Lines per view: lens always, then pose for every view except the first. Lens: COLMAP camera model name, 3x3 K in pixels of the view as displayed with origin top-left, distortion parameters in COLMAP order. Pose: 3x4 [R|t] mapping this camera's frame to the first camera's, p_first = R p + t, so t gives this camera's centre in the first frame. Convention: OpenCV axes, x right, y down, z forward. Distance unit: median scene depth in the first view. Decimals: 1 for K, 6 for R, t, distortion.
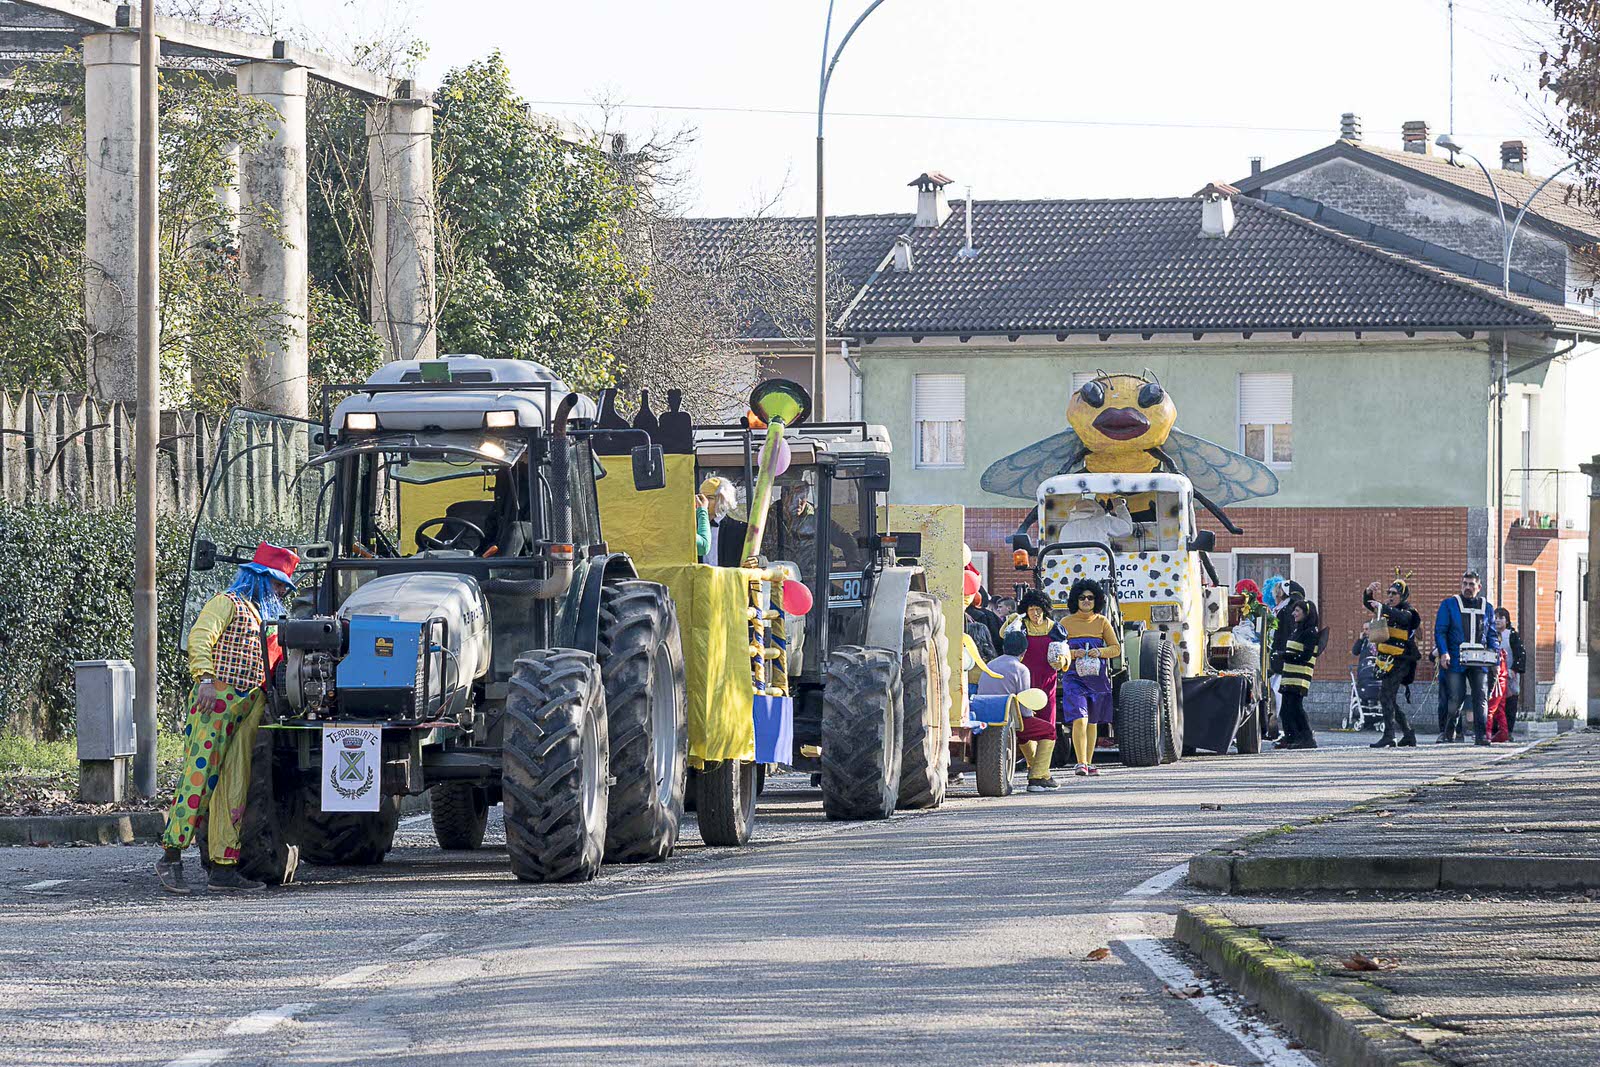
lens RADIAL K [[5542.8, 0, 799.8], [0, 5542.8, 533.5], [0, 0, 1]] dist [-0.065165, 0.000000]
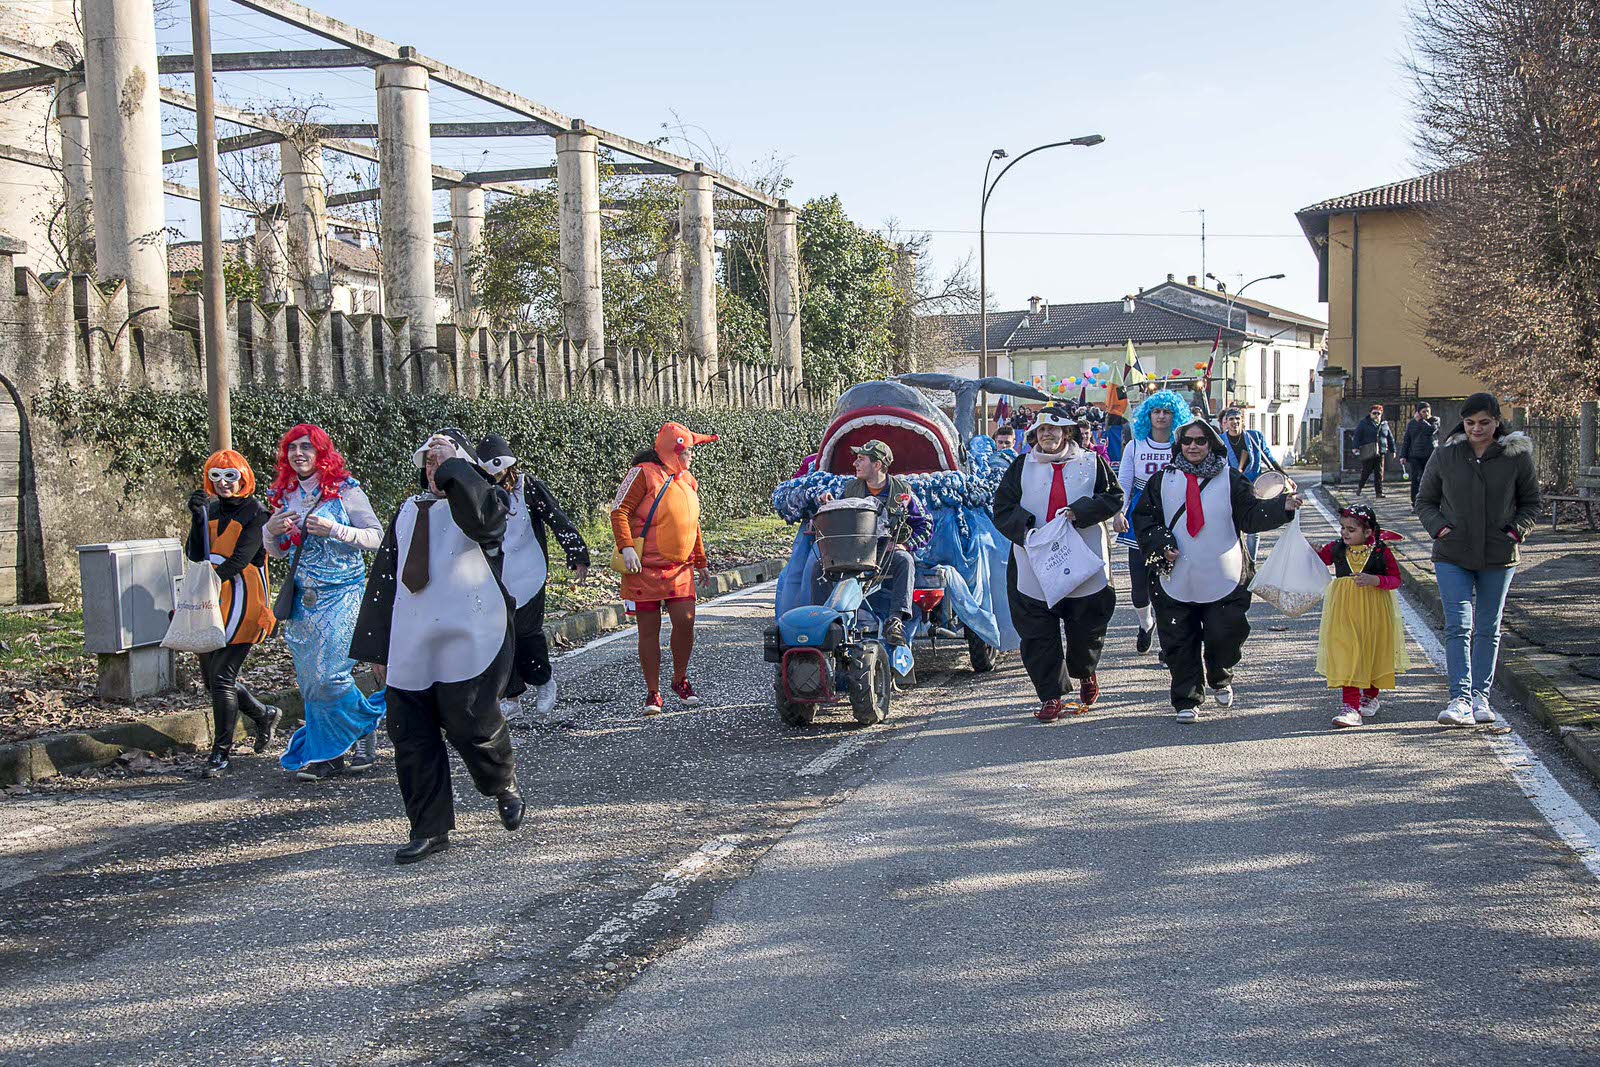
lens RADIAL K [[1733.1, 0, 802.8], [0, 1733.1, 540.3], [0, 0, 1]] dist [0.026288, 0.000000]
pose [[0.993648, -0.017402, -0.111183, 0.008006], [0.025316, 0.997214, 0.070165, 0.002303], [0.109652, -0.072534, 0.991320, 0.315470]]
